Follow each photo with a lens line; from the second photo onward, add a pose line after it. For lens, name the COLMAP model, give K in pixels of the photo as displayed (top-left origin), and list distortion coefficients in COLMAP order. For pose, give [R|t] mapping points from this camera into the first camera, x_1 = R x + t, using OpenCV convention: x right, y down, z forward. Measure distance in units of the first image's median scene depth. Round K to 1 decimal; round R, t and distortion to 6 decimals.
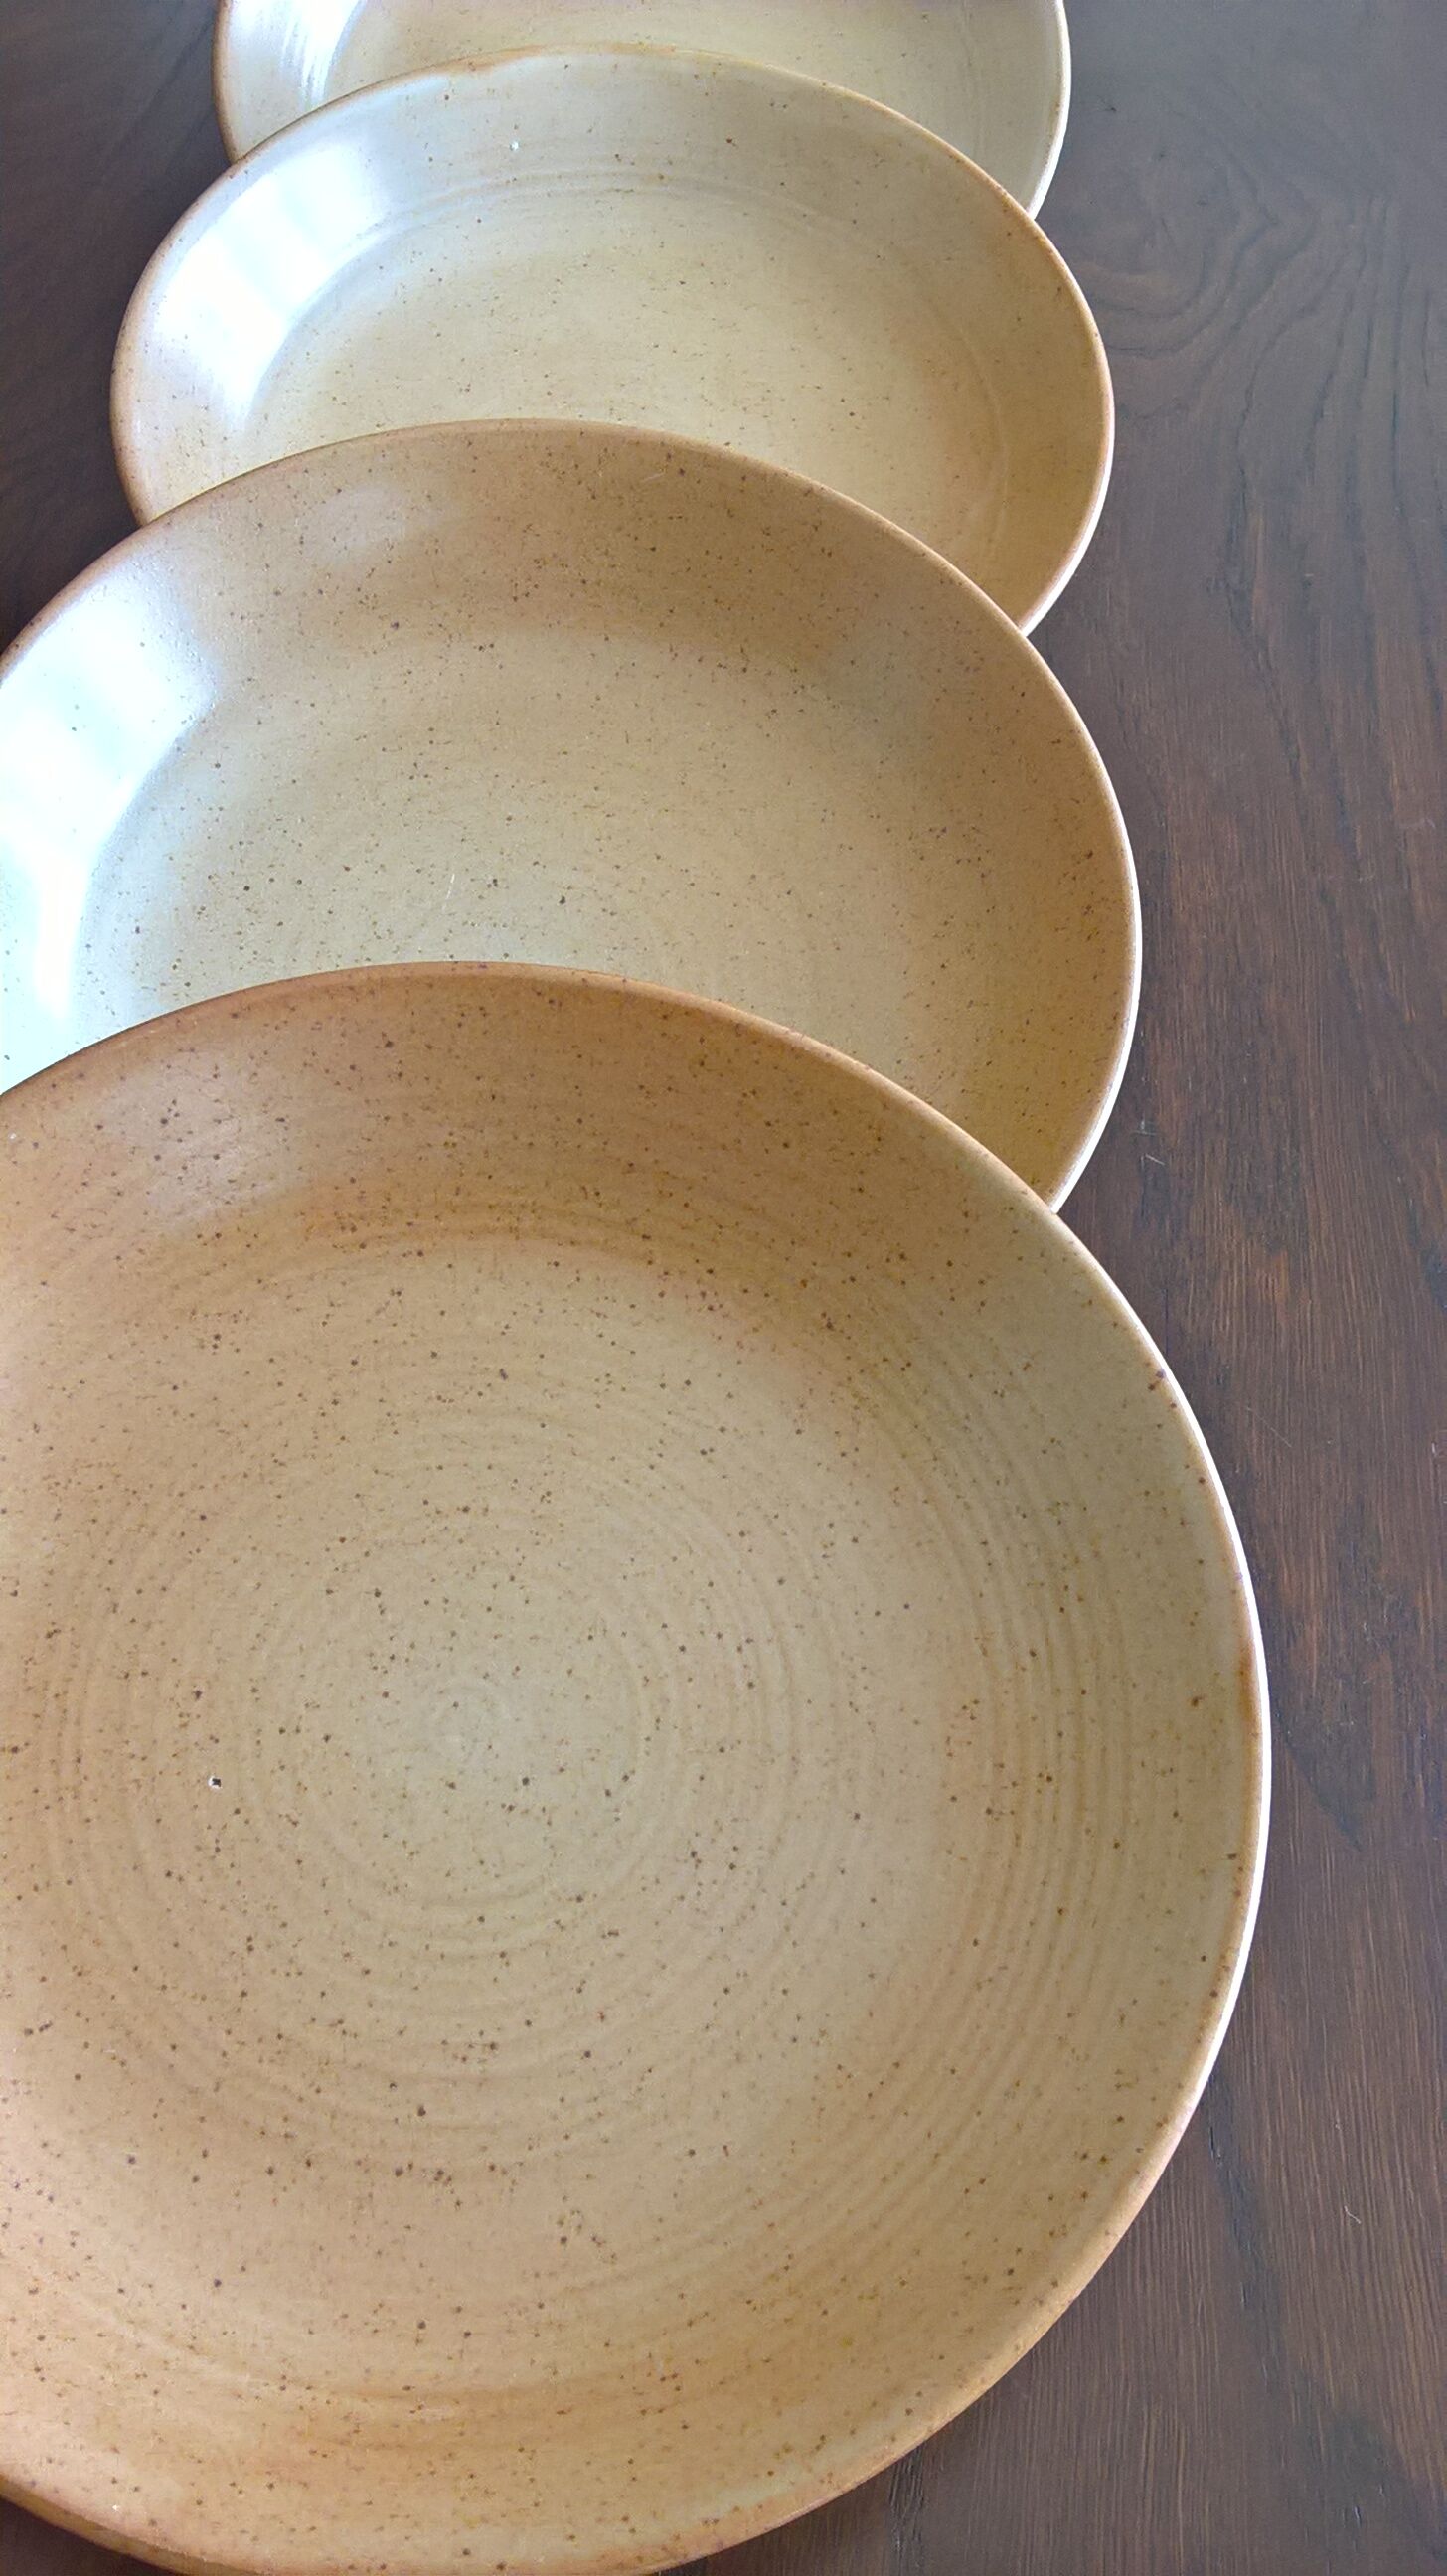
lens RADIAL K [[2288.1, 0, 704.0], [0, 2288.1, 1275.3], [0, 0, 1]] dist [0.039966, -0.193161]
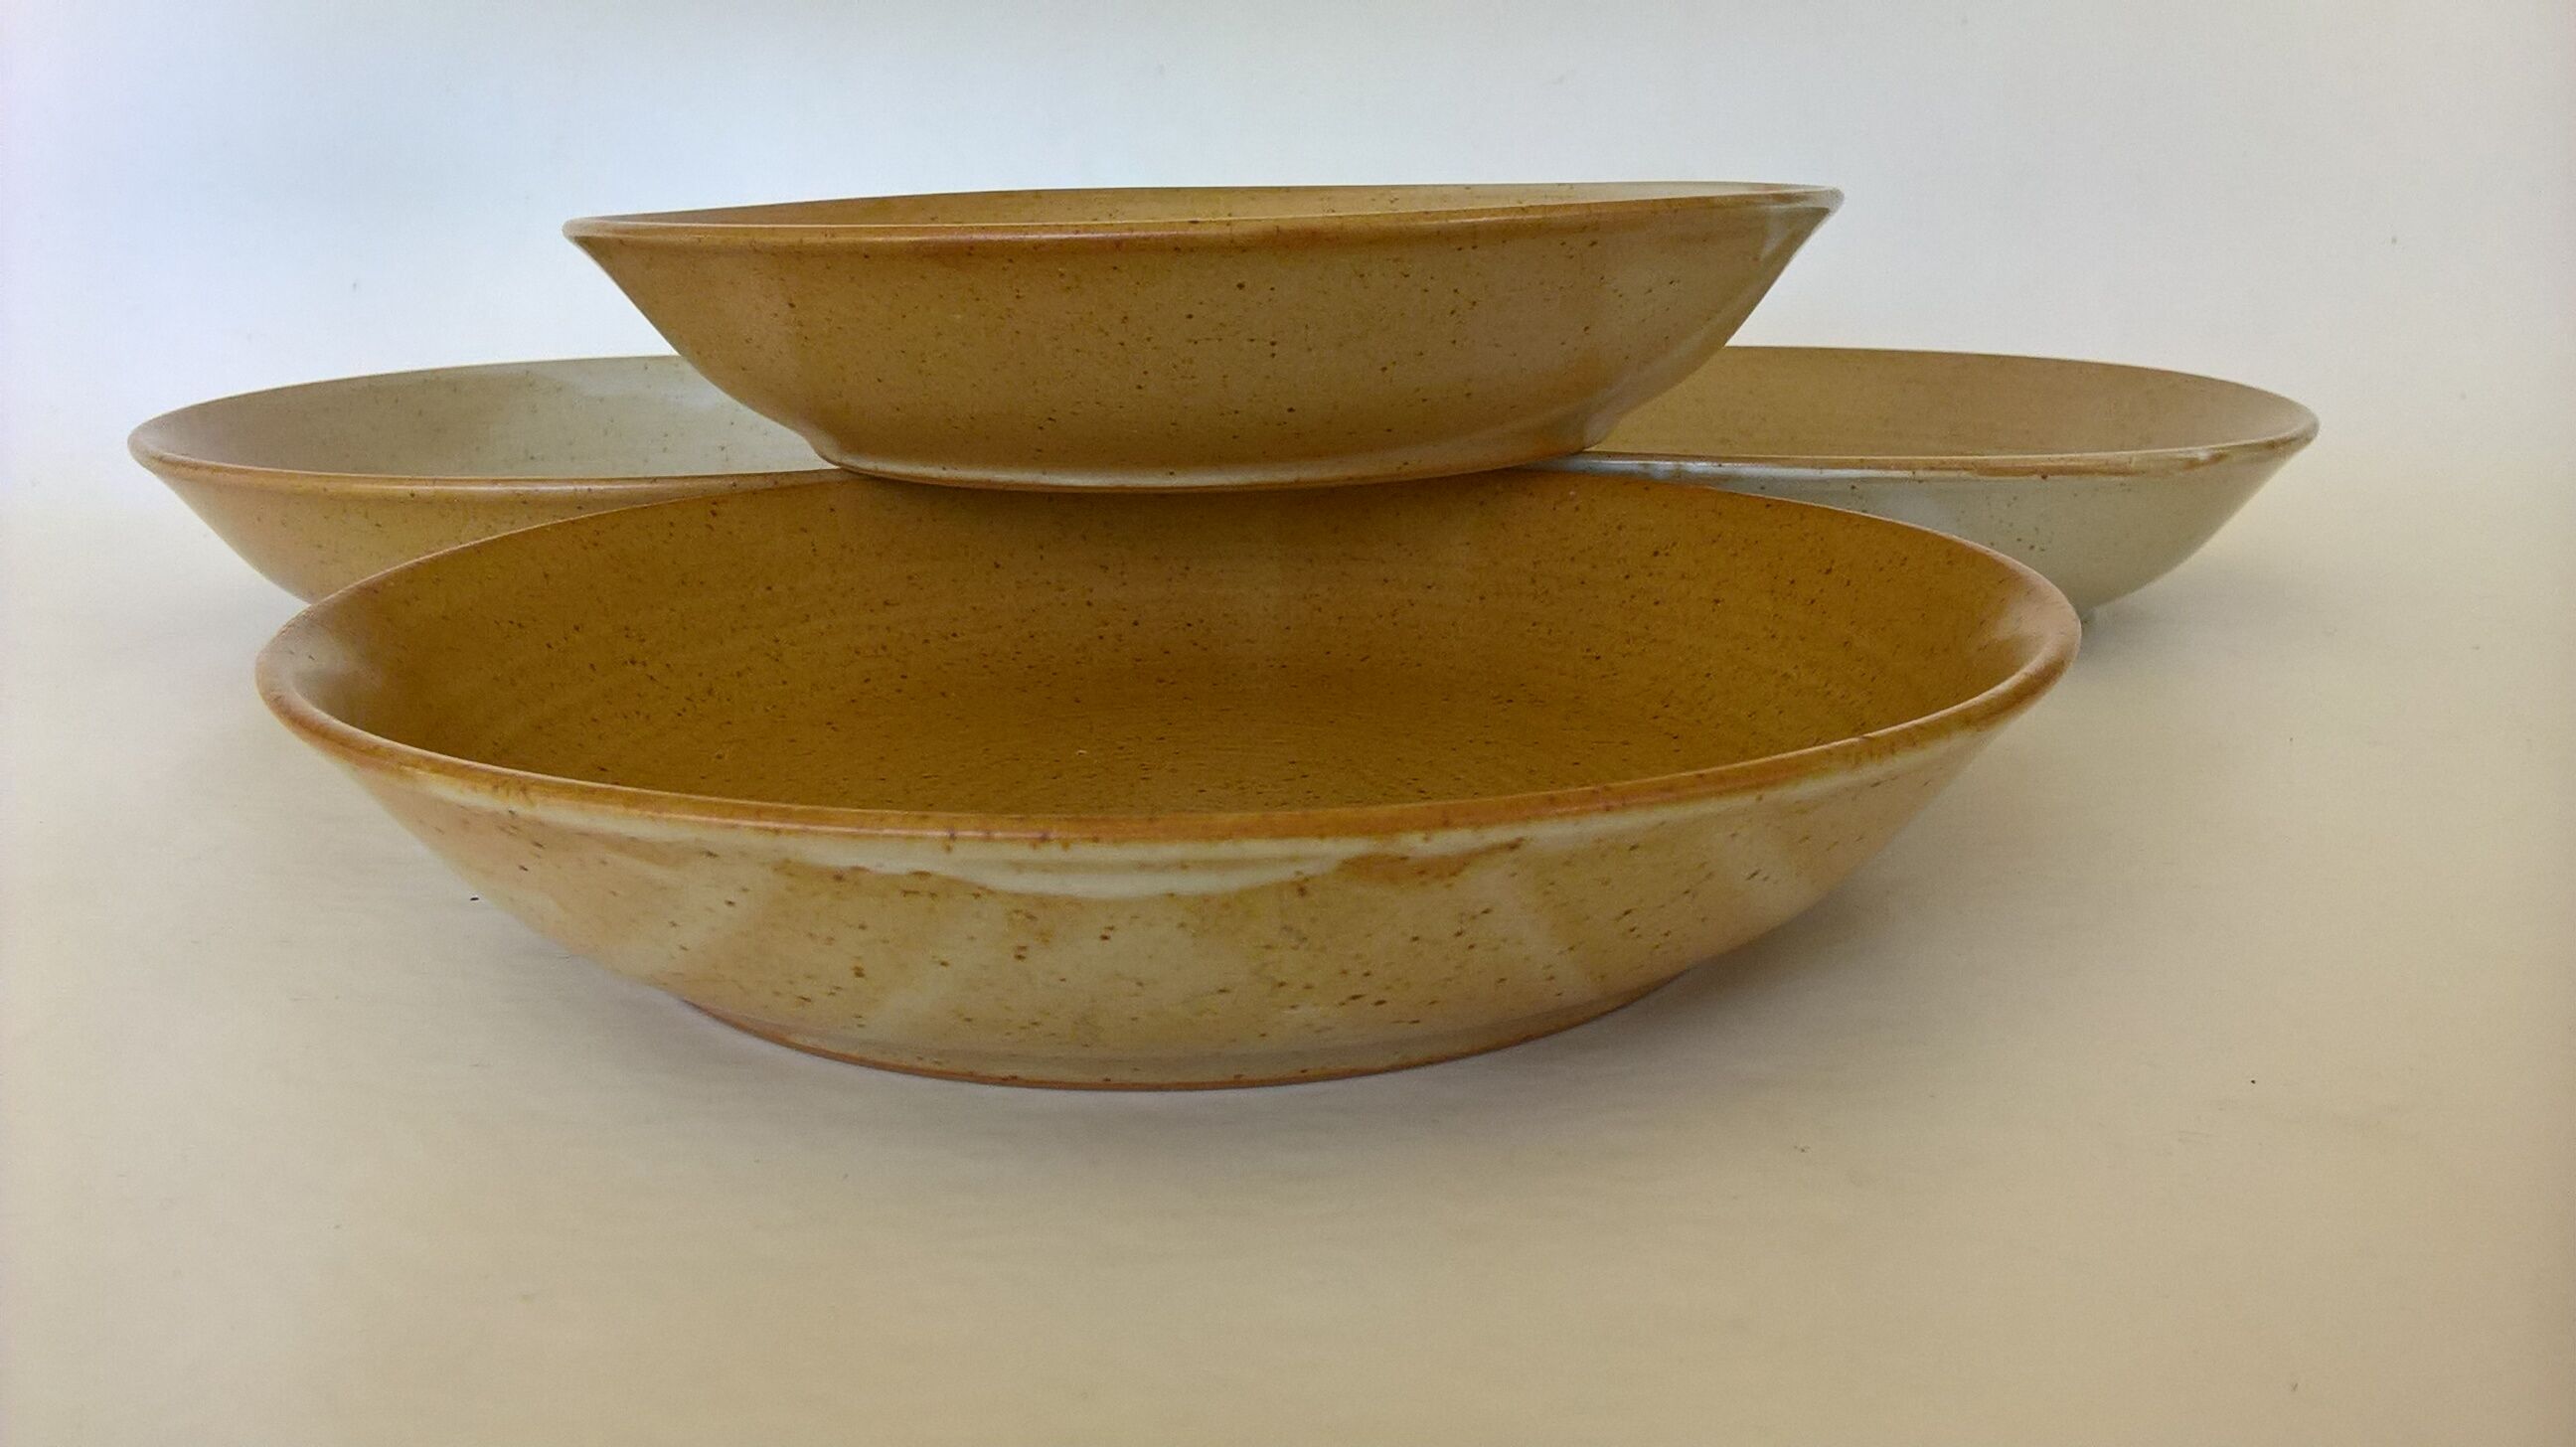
lens RADIAL K [[2288.1, 0, 1290.4], [0, 2288.1, 720.5], [0, 0, 1]] dist [0.039966, -0.193161]
pose [[0.251390, 0.199899, -0.947018, 0.742877], [-0.883217, 0.447588, -0.139975, 0.266027], [0.395893, 0.871611, 0.289073, 0.708114]]
